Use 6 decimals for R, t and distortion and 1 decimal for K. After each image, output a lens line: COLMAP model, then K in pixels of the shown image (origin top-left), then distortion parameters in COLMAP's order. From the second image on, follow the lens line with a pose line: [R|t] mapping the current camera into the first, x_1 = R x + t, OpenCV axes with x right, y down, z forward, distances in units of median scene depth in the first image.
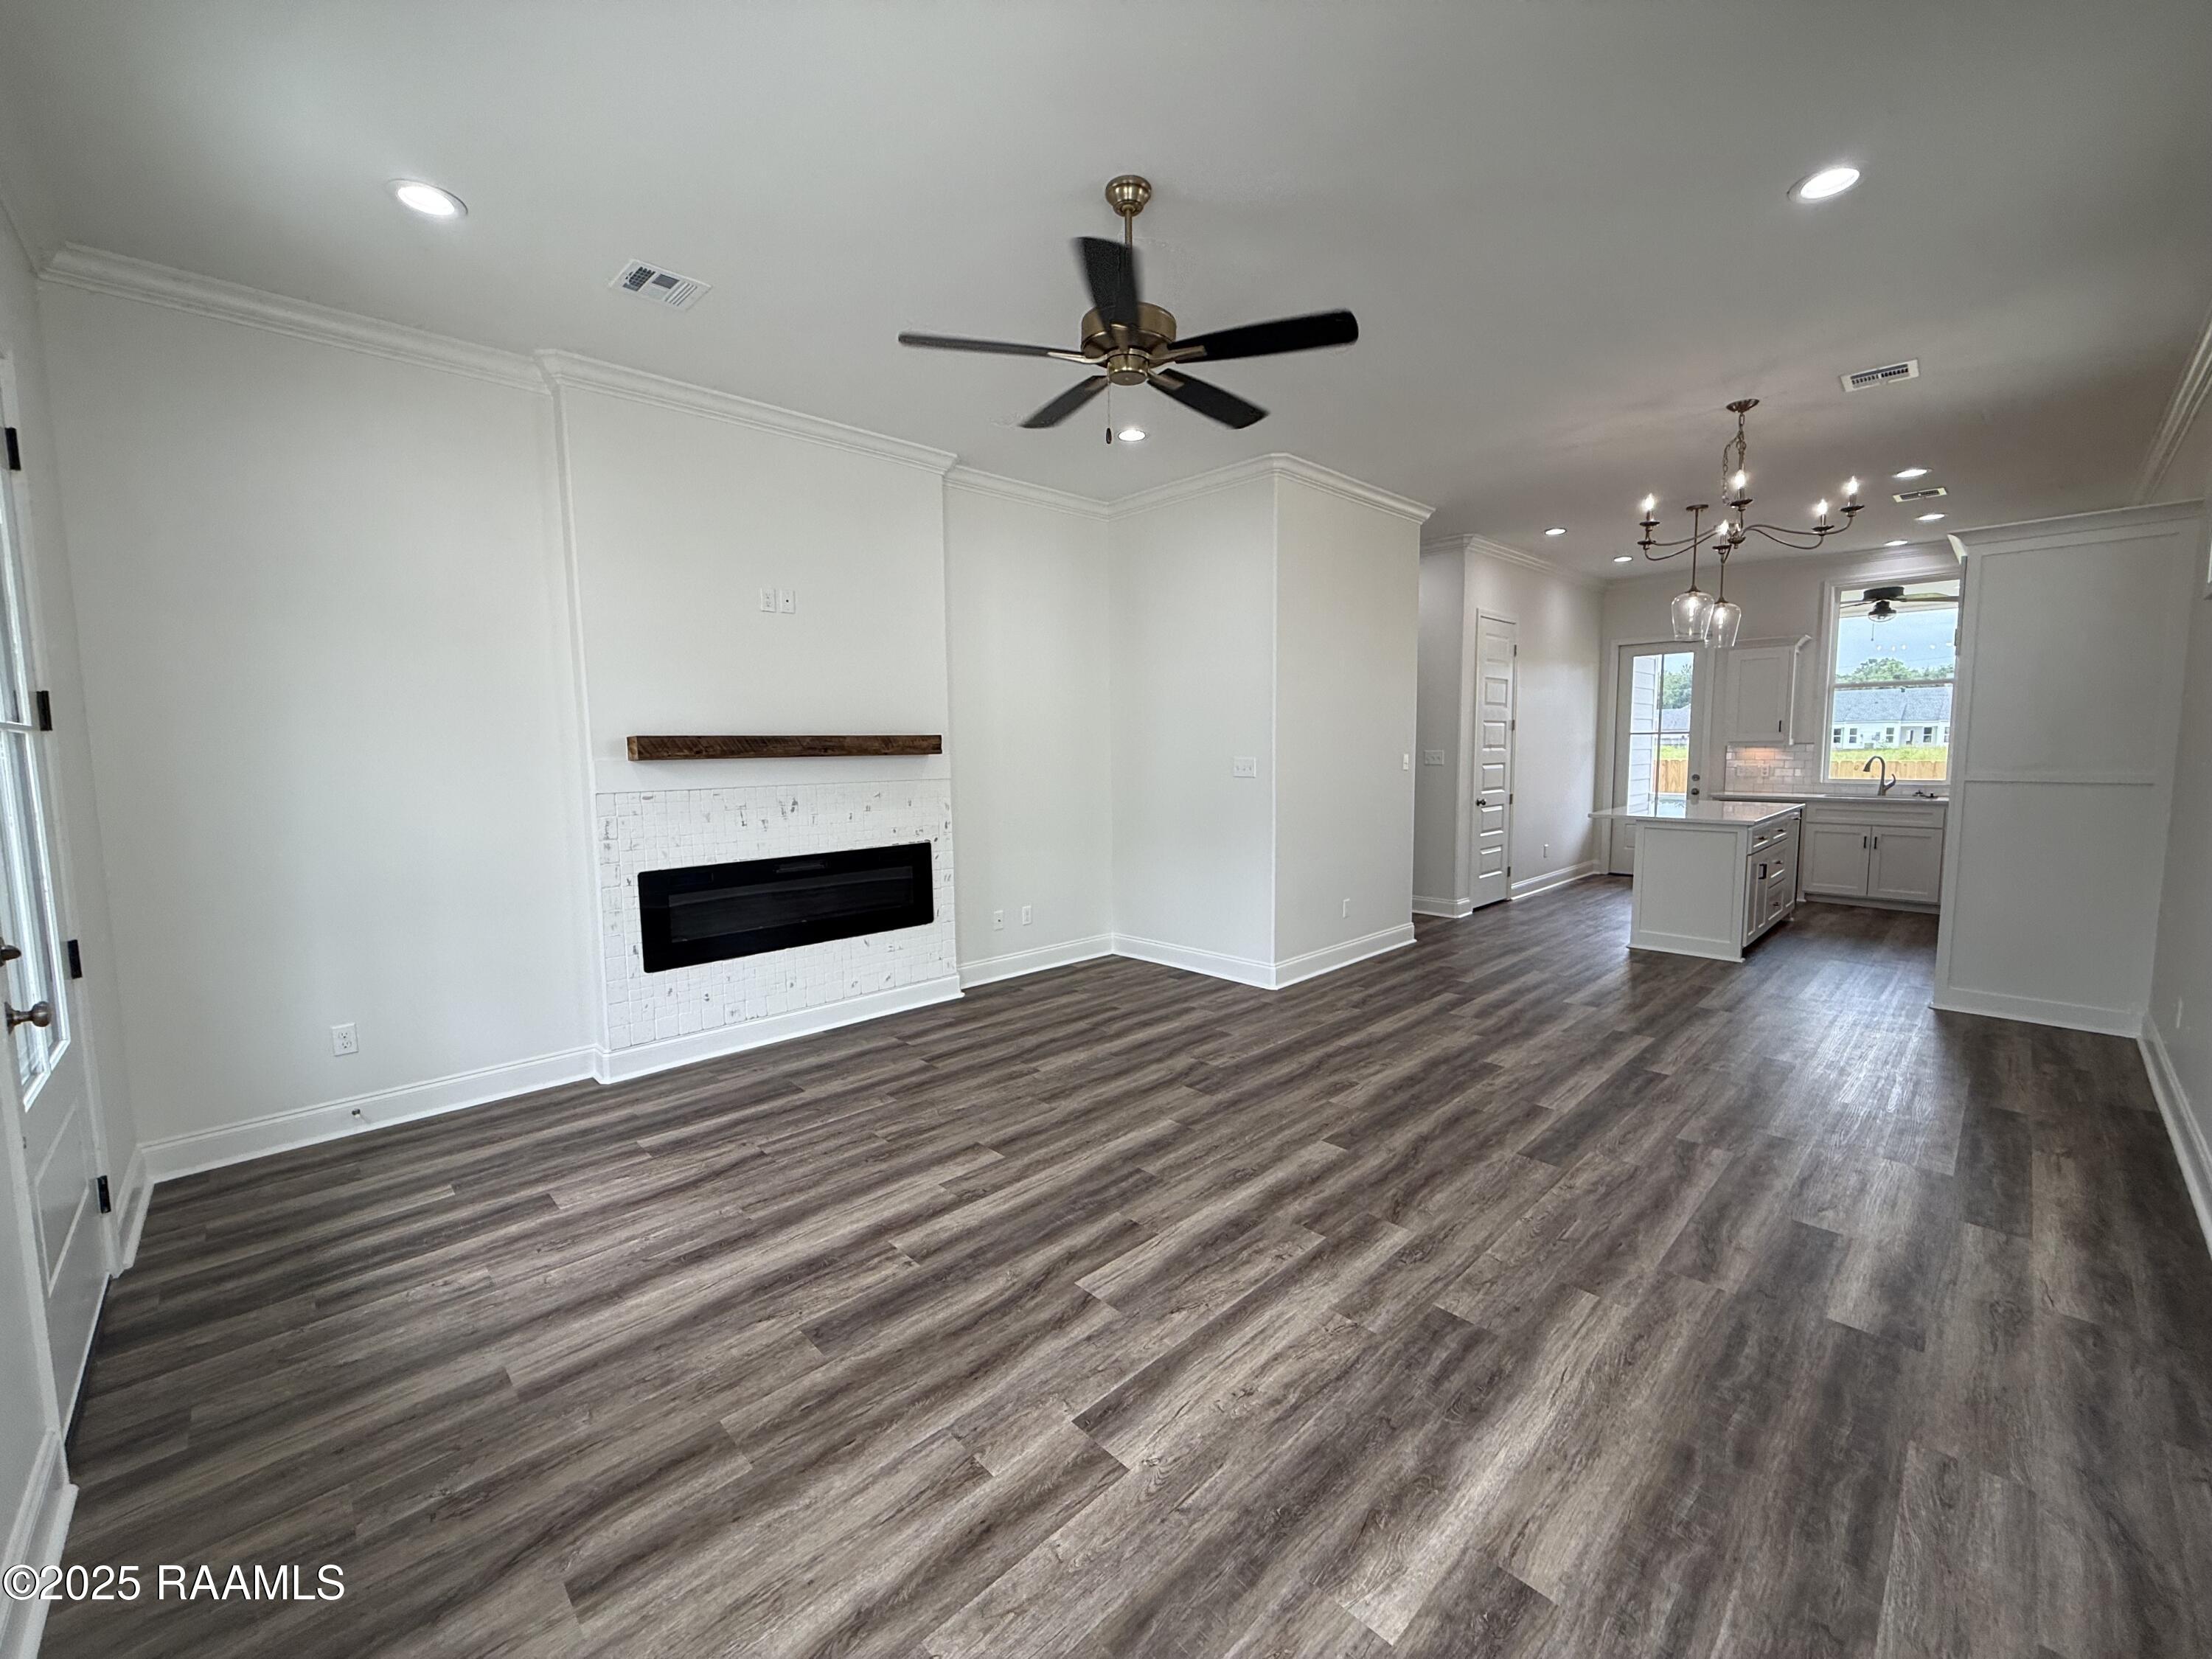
lens RADIAL K [[880.7, 0, 1099.2], [0, 880.7, 824.6], [0, 0, 1]] dist [0.000274, 0.000065]
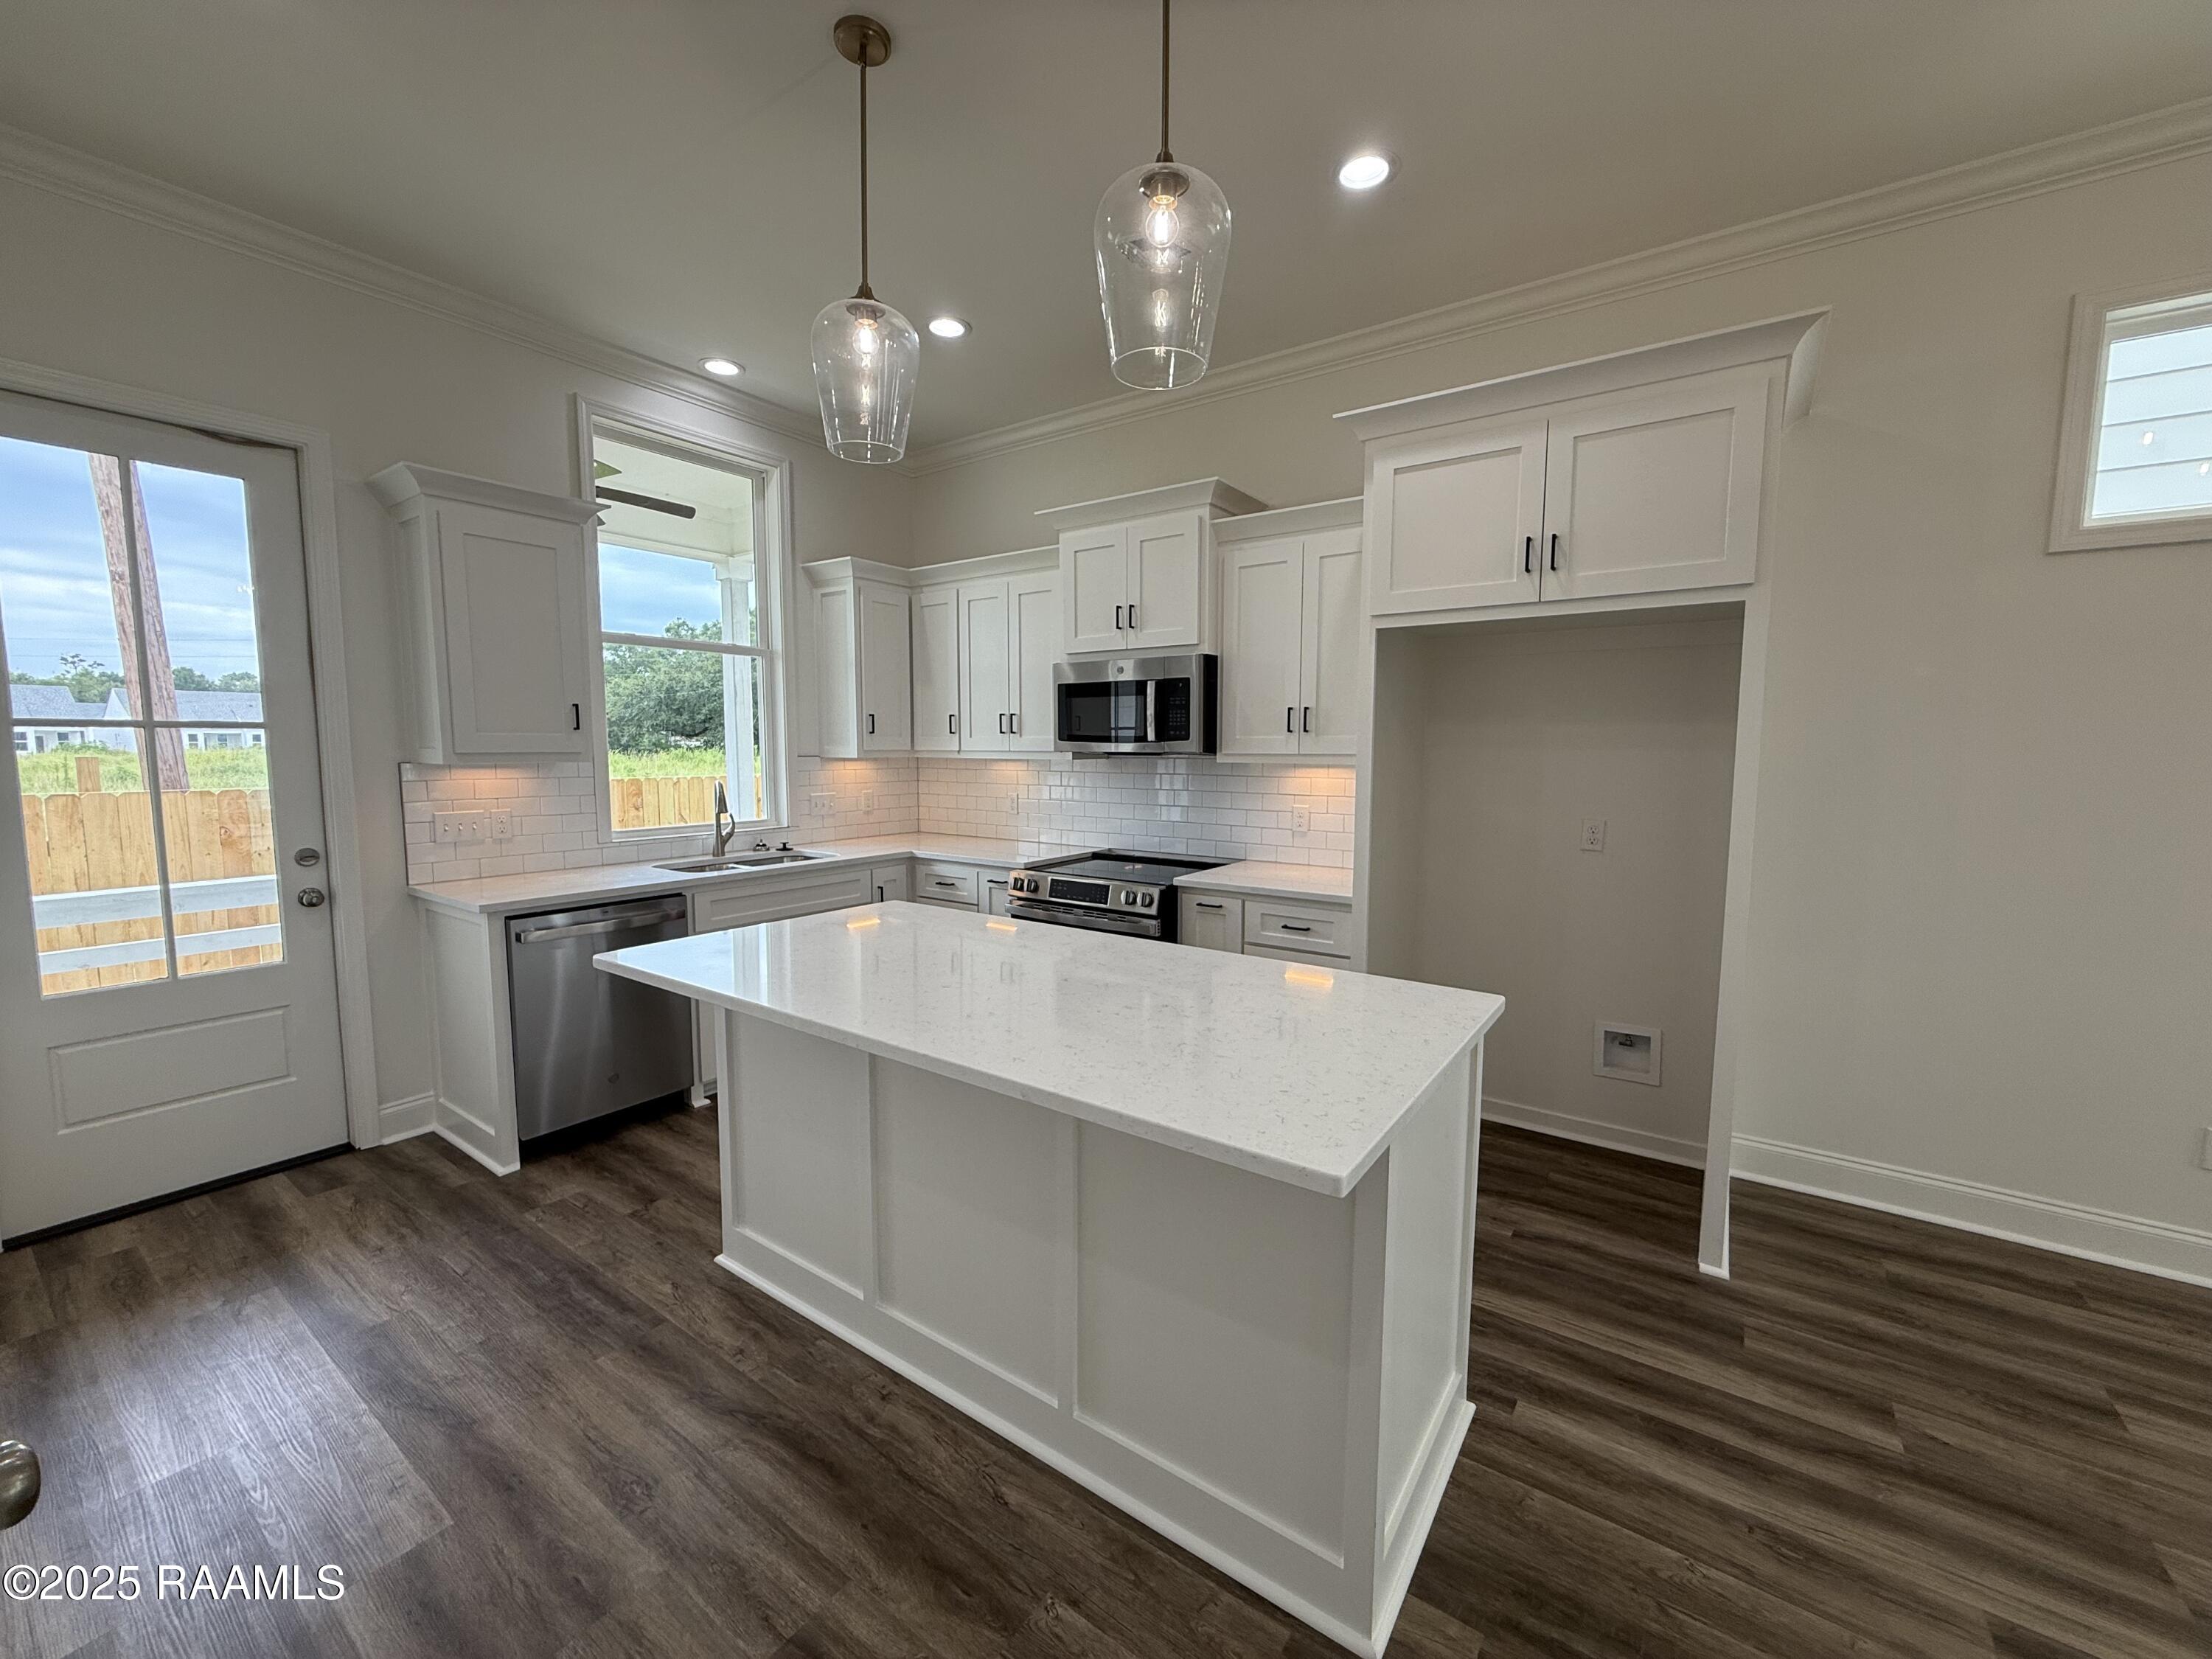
lens RADIAL K [[880.7, 0, 1095.9], [0, 880.7, 827.7], [0, 0, 1]] dist [0.000274, 0.000065]
pose [[-0.185420, -0.078065, 0.979554, 0.797241], [0.086146, 0.991710, 0.095340, -0.197181], [-0.978876, 0.102063, -0.177158, 2.124356]]
